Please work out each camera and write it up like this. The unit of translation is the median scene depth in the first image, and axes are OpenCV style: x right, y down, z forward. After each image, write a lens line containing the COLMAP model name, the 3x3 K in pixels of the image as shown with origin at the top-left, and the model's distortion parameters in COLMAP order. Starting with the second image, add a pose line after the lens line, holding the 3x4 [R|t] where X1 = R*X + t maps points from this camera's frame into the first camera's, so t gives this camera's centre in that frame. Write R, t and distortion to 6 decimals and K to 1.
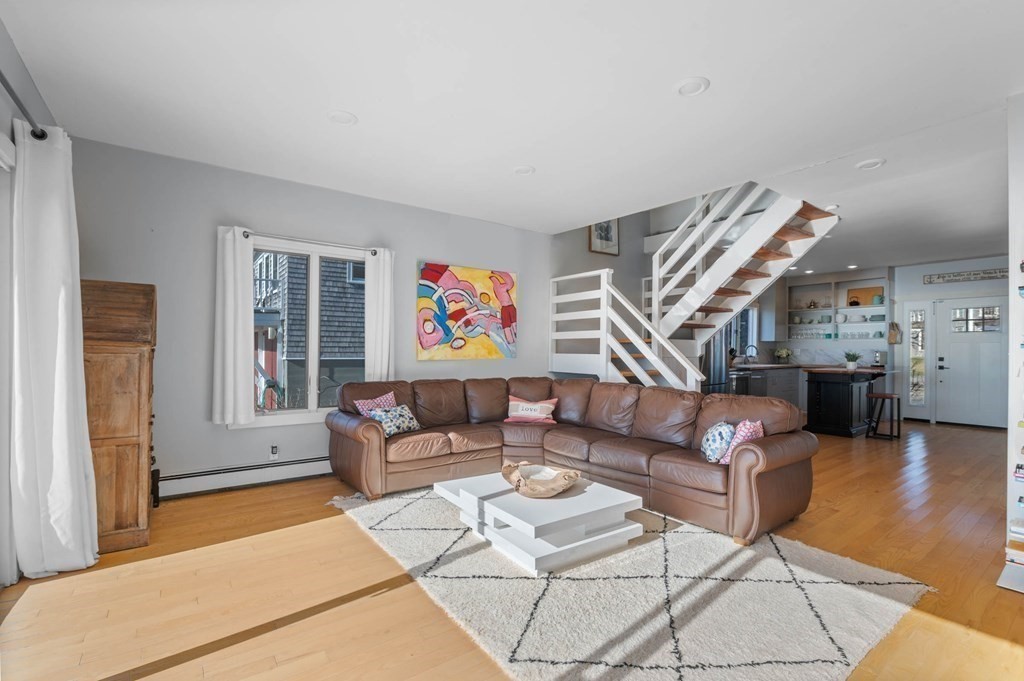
lens RADIAL K [[460.1, 0, 515.3], [0, 460.1, 351.2], [0, 0, 1]] dist [-0.001098, -0.000341]
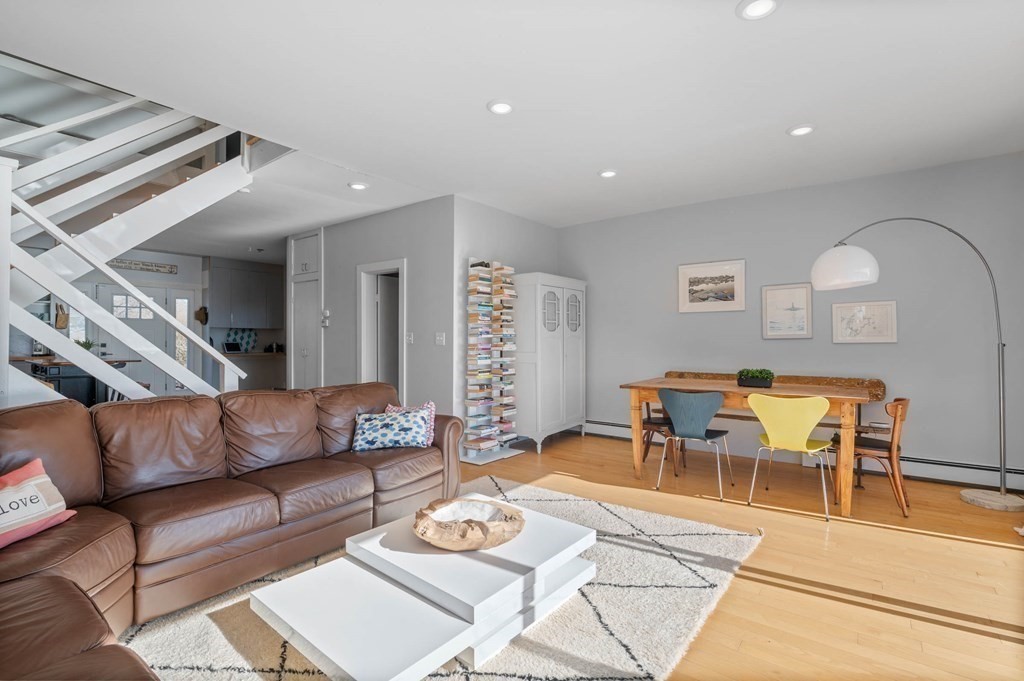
lens RADIAL K [[514.6, 0, 512.0], [0, 514.6, 340.5], [0, 0, 1]] dist [0.000492, 0.000124]
pose [[-0.315214, -0.004008, 0.949012, -0.479793], [-0.001827, 0.999992, 0.003616, 0.002644], [-0.949019, -0.000594, -0.315219, 0.815187]]
